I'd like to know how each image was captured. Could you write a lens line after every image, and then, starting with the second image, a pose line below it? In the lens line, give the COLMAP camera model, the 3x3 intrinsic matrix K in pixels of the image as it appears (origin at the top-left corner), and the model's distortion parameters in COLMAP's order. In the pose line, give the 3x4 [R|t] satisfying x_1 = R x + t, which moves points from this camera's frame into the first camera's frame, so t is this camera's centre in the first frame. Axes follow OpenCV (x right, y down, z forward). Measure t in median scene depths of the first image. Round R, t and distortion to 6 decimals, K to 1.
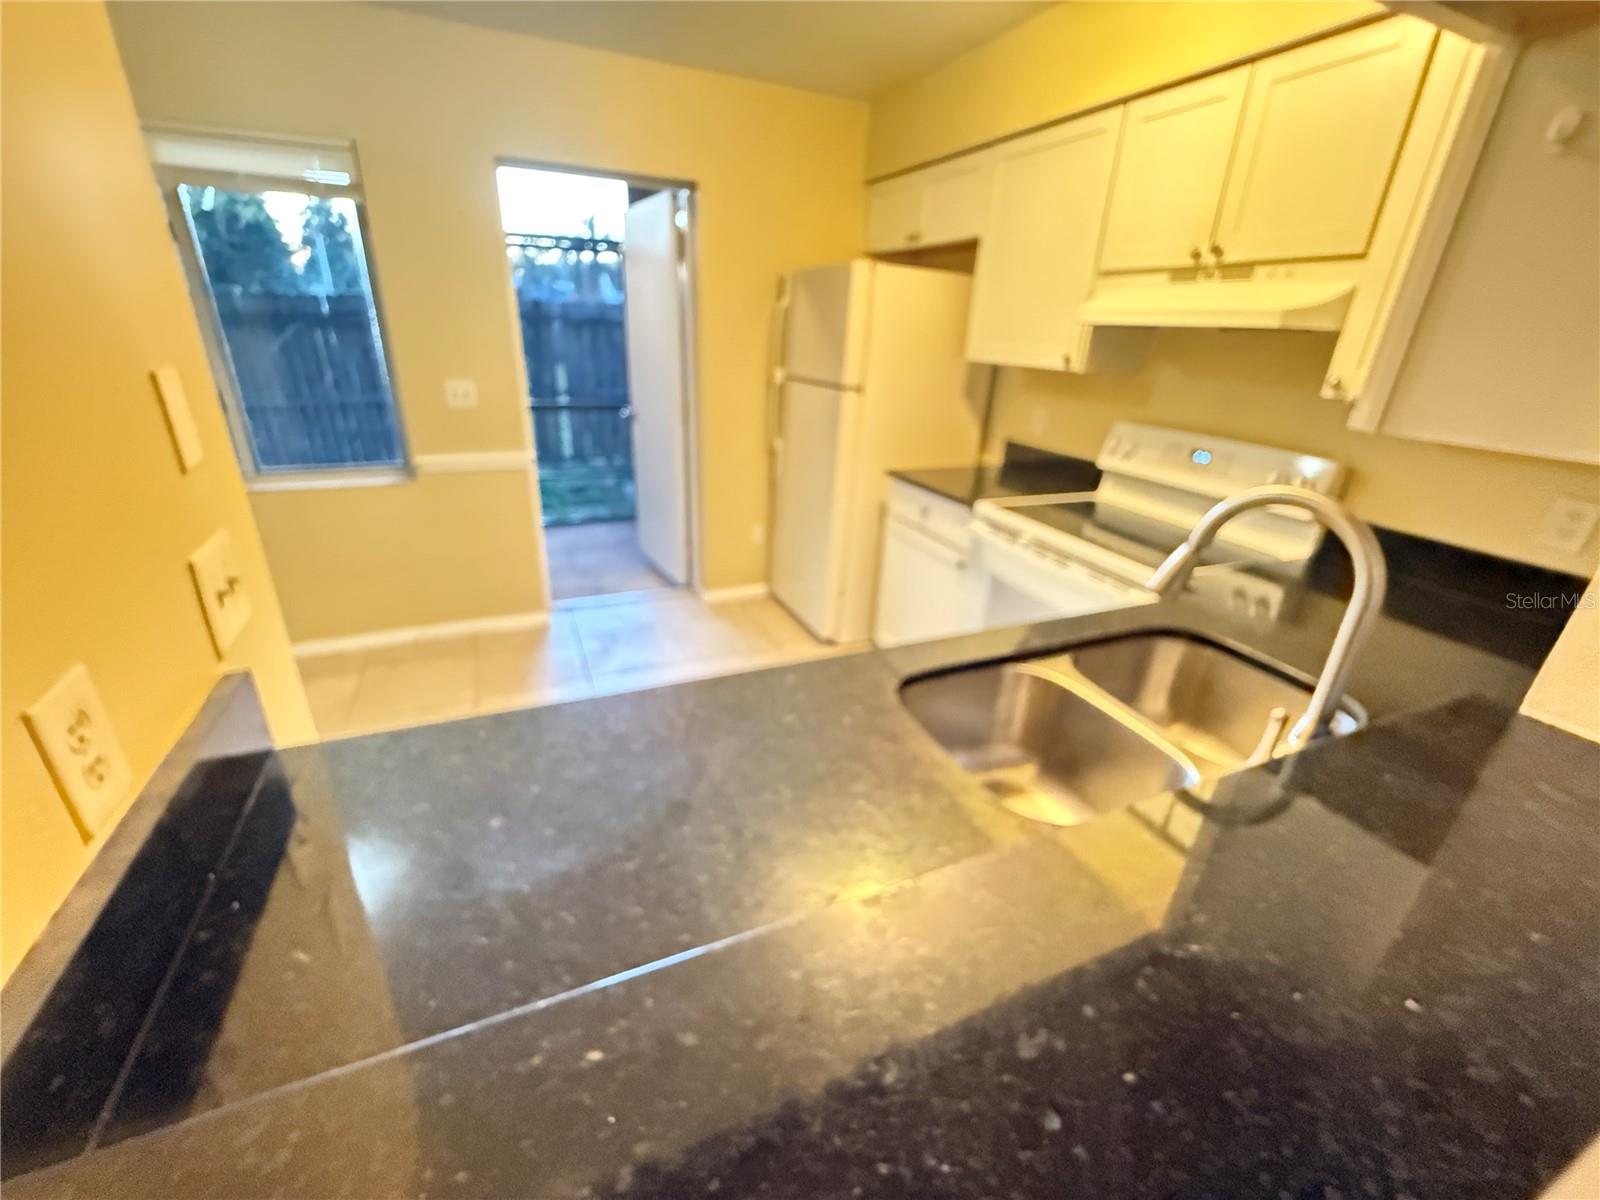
lens RADIAL K [[640.3, 0, 800.9], [0, 640.3, 594.5], [0, 0, 1]] dist [0.001502, 0.000137]
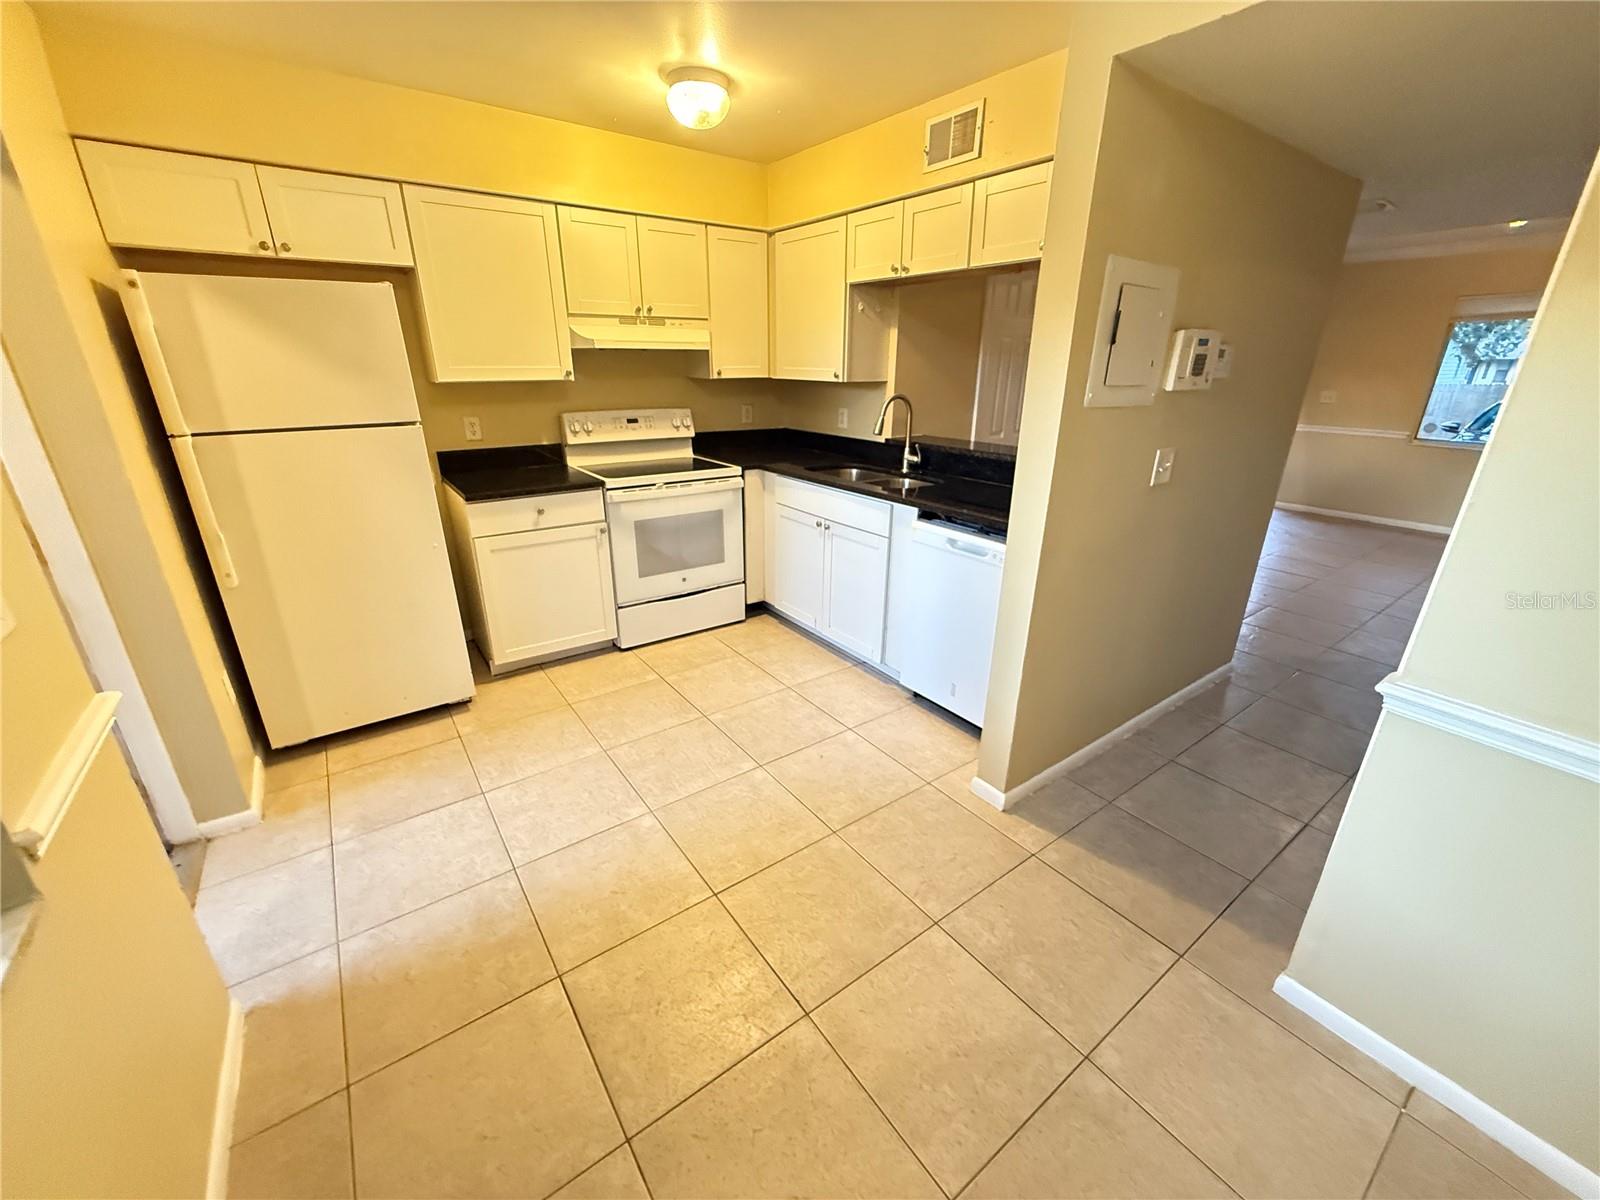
lens RADIAL K [[640.3, 0, 799.9], [0, 640.3, 603.6], [0, 0, 1]] dist [0.001502, 0.000137]
pose [[-0.210246, -0.387298, 0.897662, -1.256085], [0.362651, 0.821782, 0.439498, -0.410824], [-0.907899, 0.417941, -0.032322, 0.850293]]
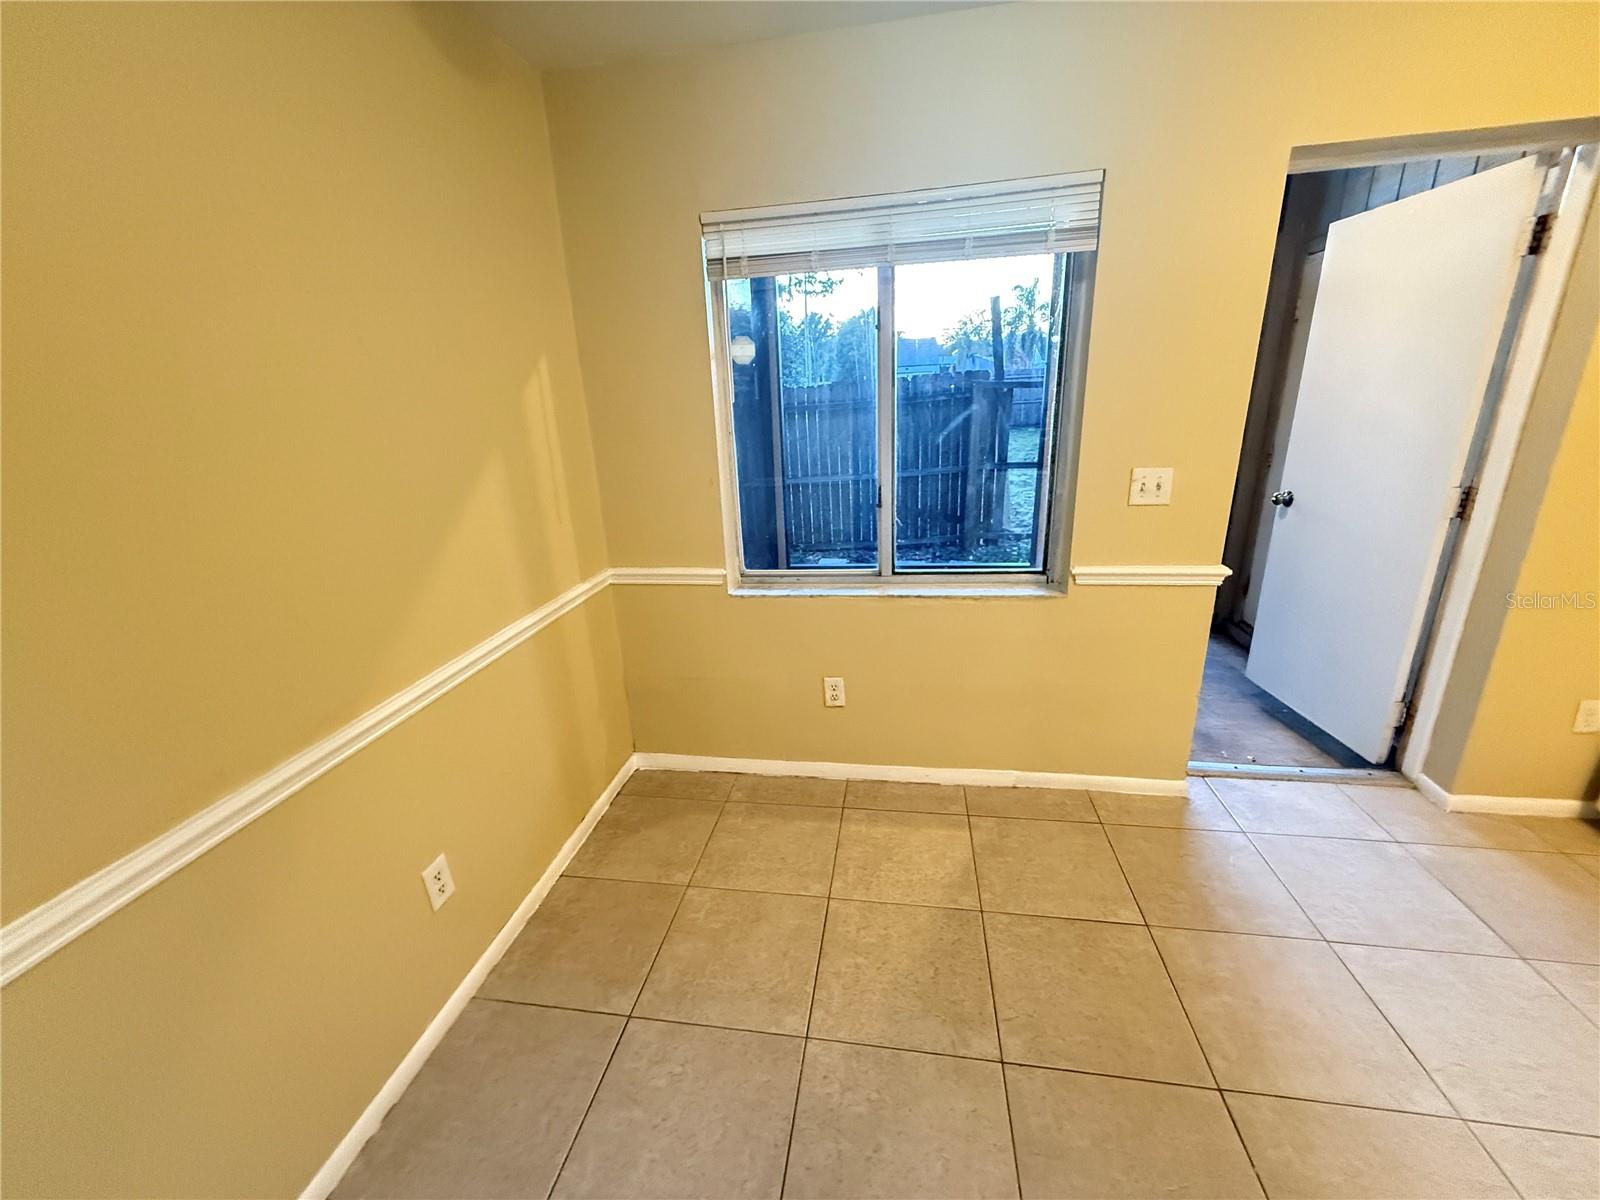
lens RADIAL K [[640.3, 0, 800.2], [0, 640.3, 598.5], [0, 0, 1]] dist [0.001502, 0.000137]
pose [[0.832278, 0.094646, -0.546219, -0.615069], [-0.140656, 0.989127, -0.042928, -0.129297], [0.536217, 0.112557, 0.836542, 0.243260]]
